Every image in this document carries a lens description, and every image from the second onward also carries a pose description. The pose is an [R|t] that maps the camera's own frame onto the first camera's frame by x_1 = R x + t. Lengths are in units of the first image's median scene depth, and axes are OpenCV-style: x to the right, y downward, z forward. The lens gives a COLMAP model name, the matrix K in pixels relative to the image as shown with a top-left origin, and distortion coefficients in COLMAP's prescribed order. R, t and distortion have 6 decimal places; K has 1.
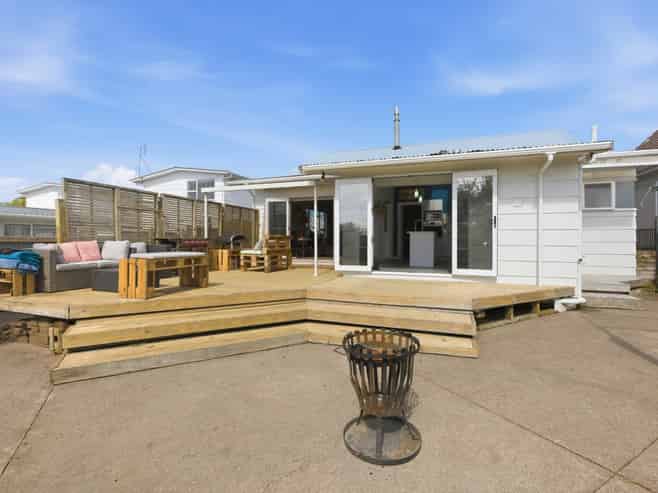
lens RADIAL K [[332.8, 0, 329.0], [0, 332.8, 246.5], [0, 0, 1]] dist [-0.005626, -0.000165]
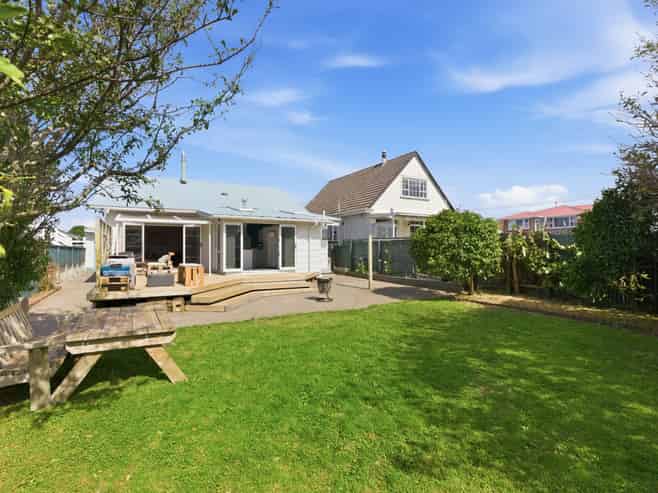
lens RADIAL K [[332.8, 0, 329.0], [0, 332.8, 246.5], [0, 0, 1]] dist [-0.005626, -0.000165]
pose [[0.628072, 0.003879, 0.778145, -1.162904], [0.019387, 0.999599, -0.020631, -0.020579], [-0.777914, 0.028043, 0.627745, -0.658369]]
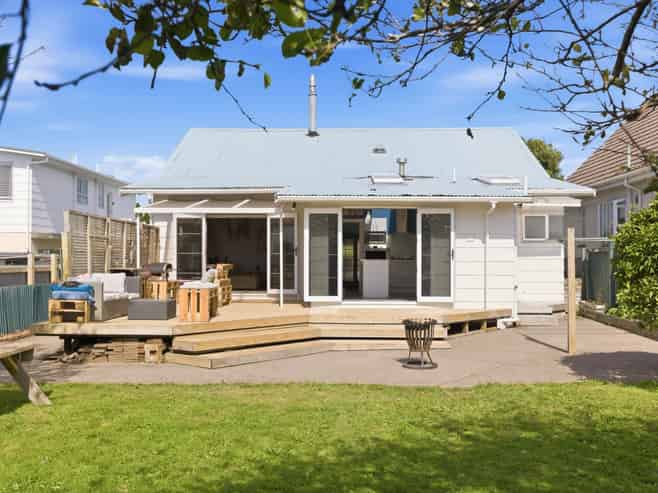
lens RADIAL K [[717.5, 0, 330.0], [0, 717.5, 281.7], [0, 0, 1]] dist [0.009614, 0.017998]
pose [[0.942996, -0.010300, 0.332645, -0.690457], [0.006167, 0.999890, 0.013478, -0.015863], [-0.332747, -0.010658, 0.942956, -1.138277]]
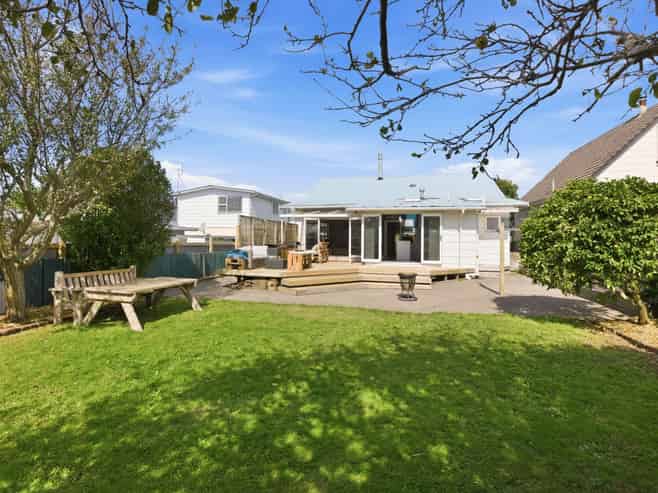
lens RADIAL K [[332.8, 0, 329.0], [0, 332.8, 246.5], [0, 0, 1]] dist [-0.005626, -0.000165]
pose [[0.994221, 0.007074, 0.107119, -0.419334], [-0.006887, 0.999974, -0.002112, -0.011295], [-0.107132, 0.001362, 0.994244, -0.989531]]
